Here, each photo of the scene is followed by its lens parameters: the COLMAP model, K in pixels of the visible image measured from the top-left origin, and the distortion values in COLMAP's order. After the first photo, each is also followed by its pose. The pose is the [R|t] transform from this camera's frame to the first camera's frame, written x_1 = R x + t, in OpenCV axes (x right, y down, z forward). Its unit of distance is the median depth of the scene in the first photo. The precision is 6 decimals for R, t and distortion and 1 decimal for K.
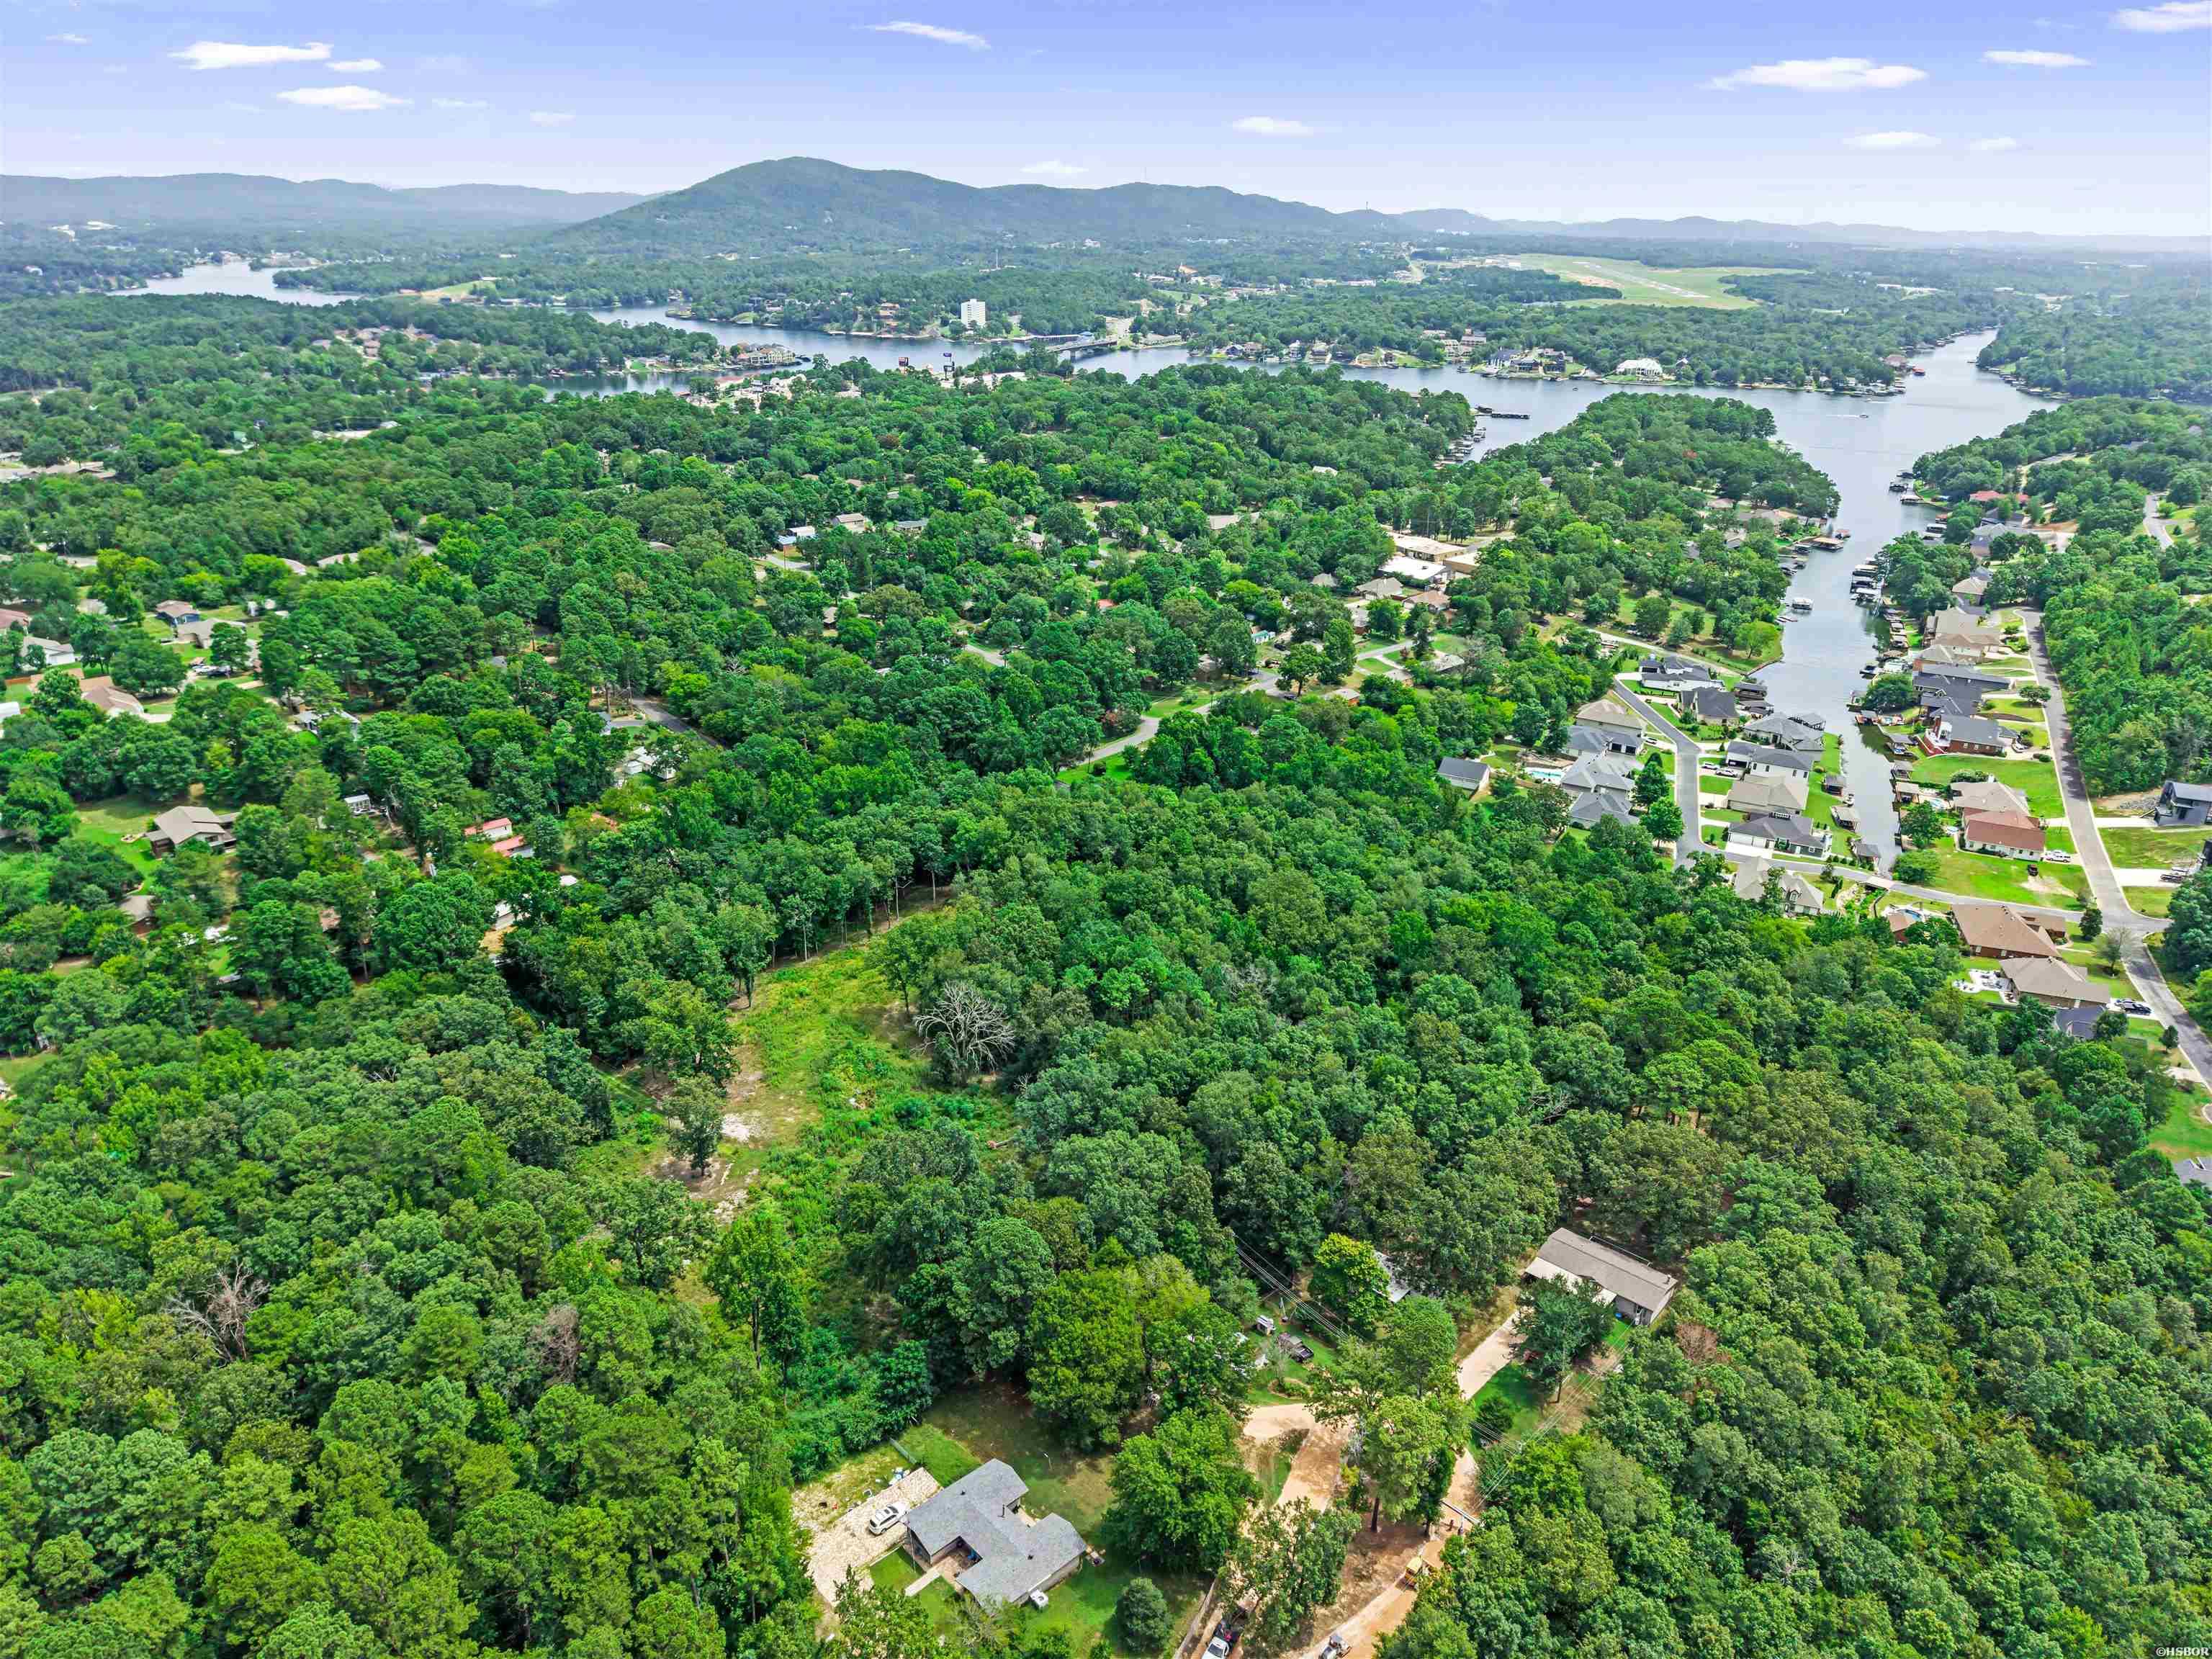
lens RADIAL K [[1478.7, 0, 1105.6], [0, 1478.7, 828.9], [0, 0, 1]] dist [0.026859, -0.013940]
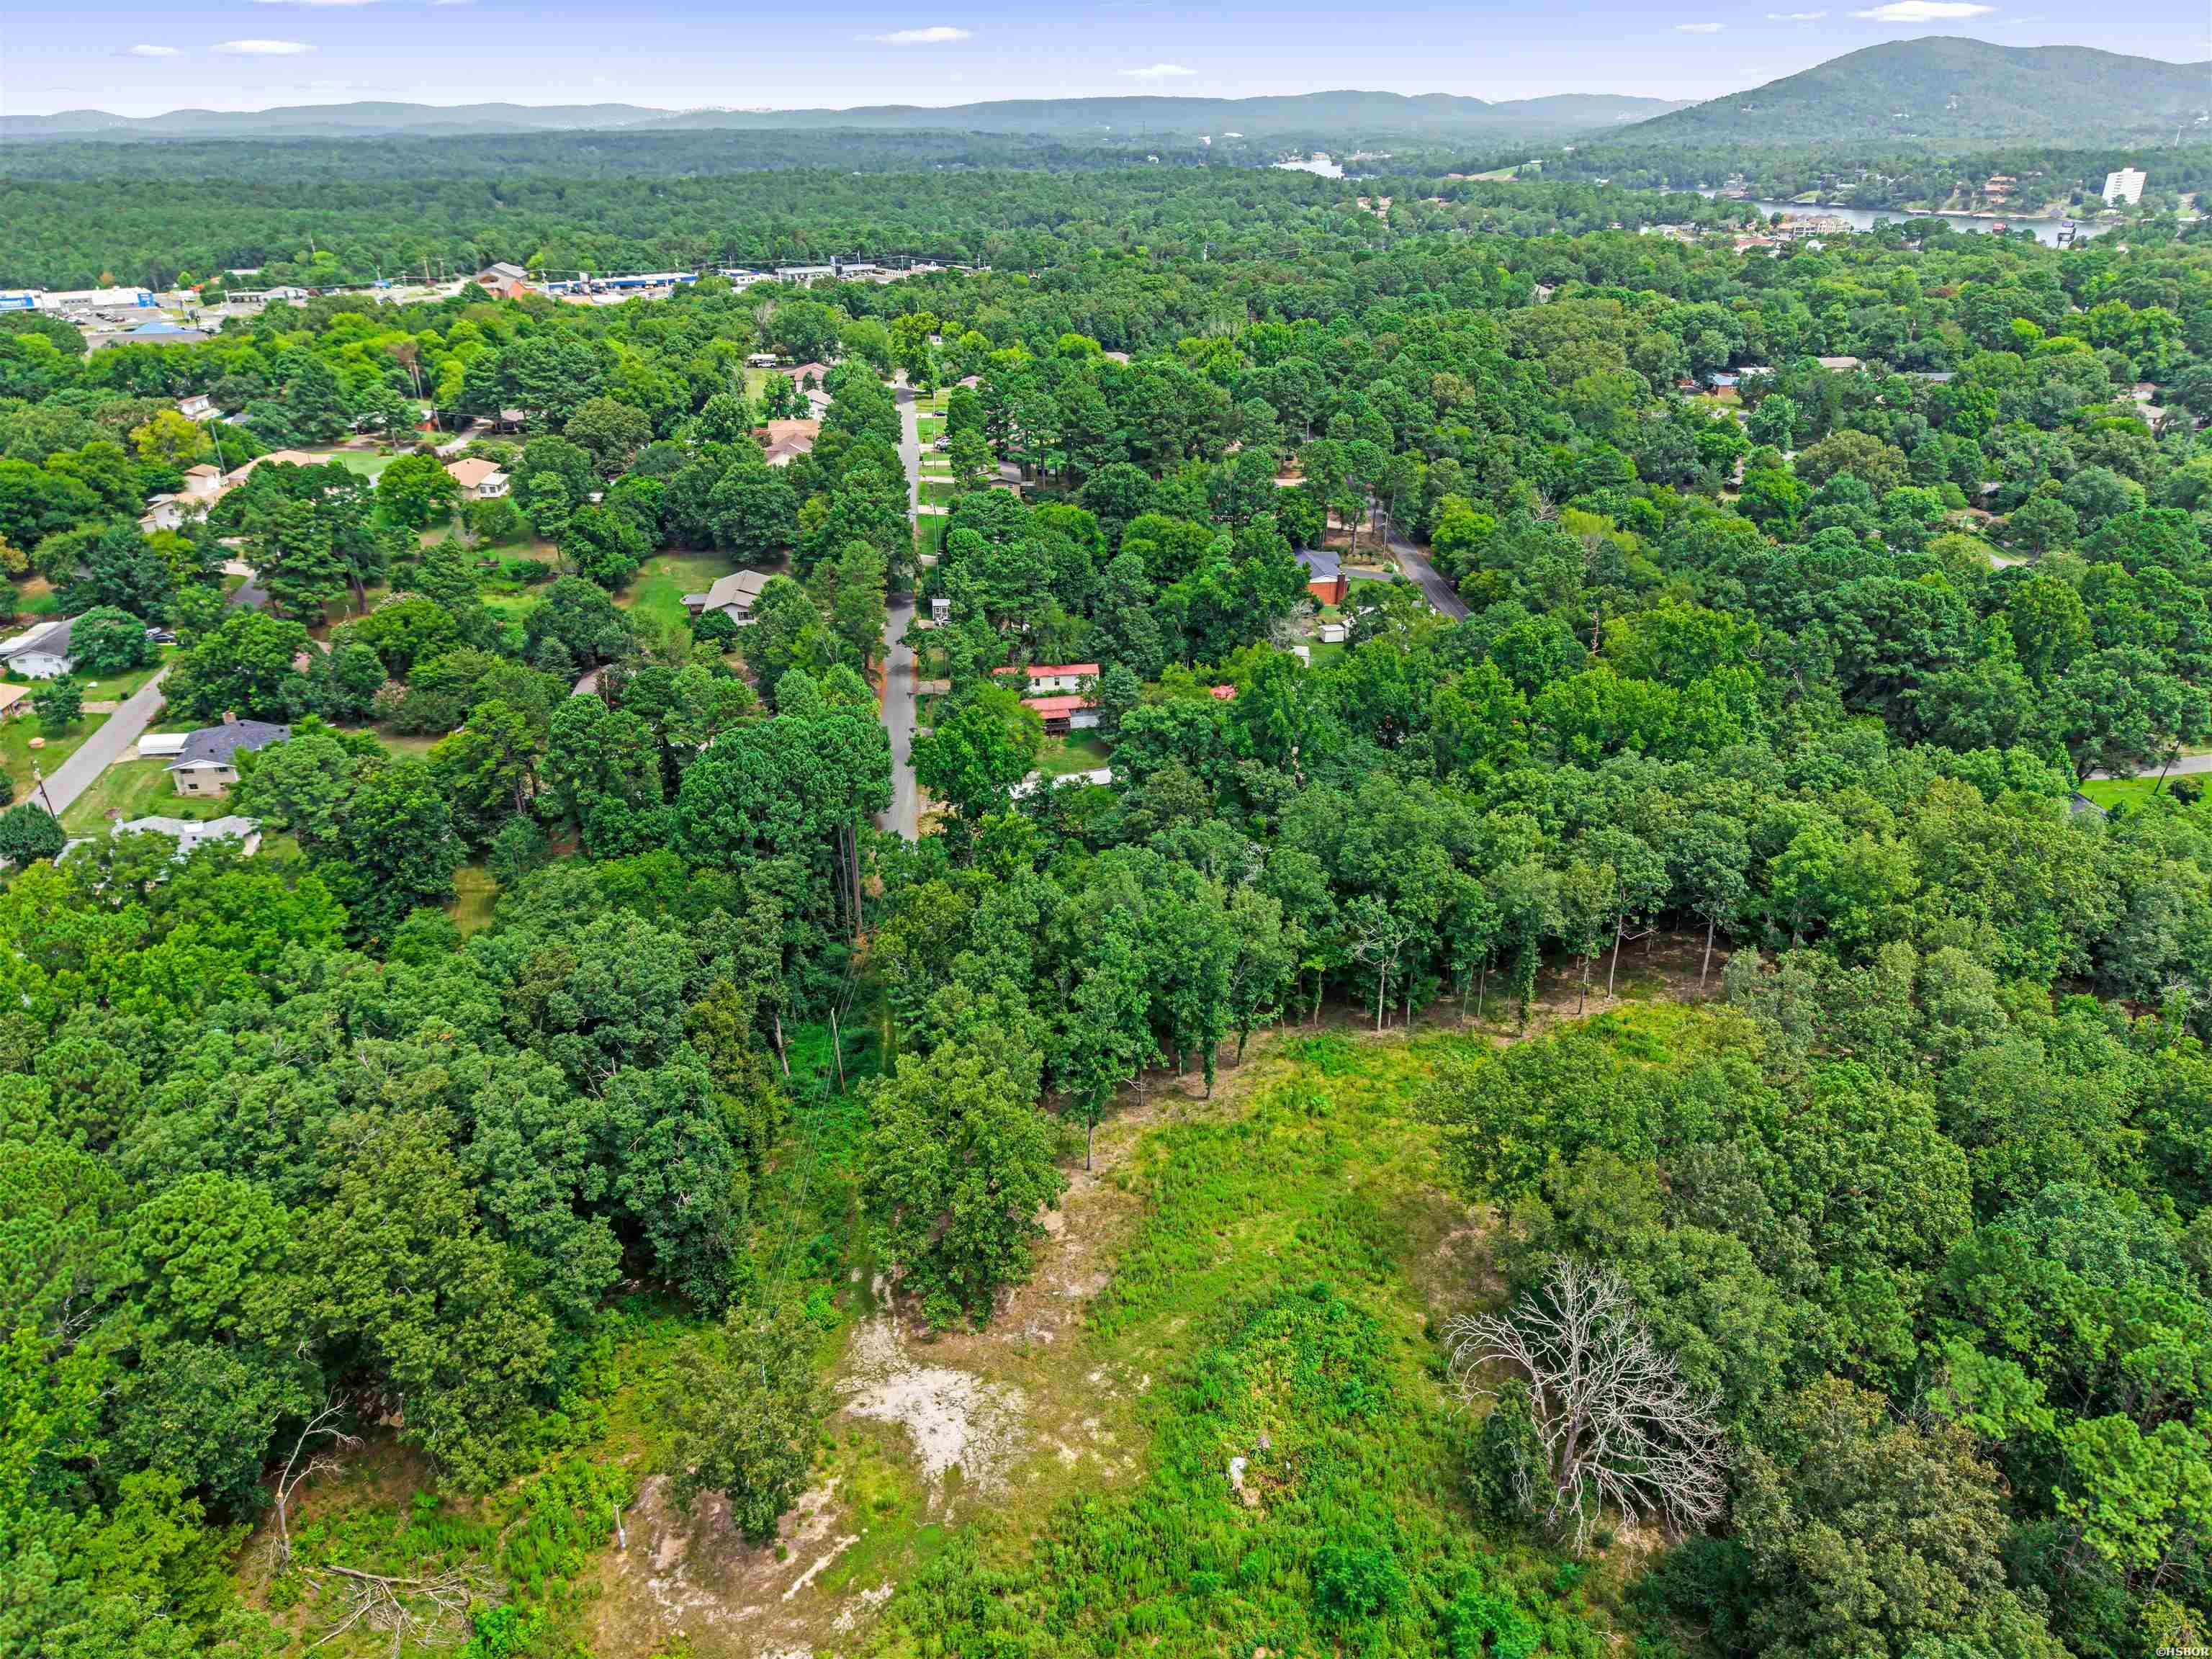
lens RADIAL K [[1478.7, 0, 1102.9], [0, 1478.7, 834.6], [0, 0, 1]] dist [0.026859, -0.013940]
pose [[0.798214, 0.239940, -0.552525, -0.010480], [-0.210338, 0.970530, 0.117595, -0.007020], [0.564458, 0.022351, 0.825159, 0.294299]]
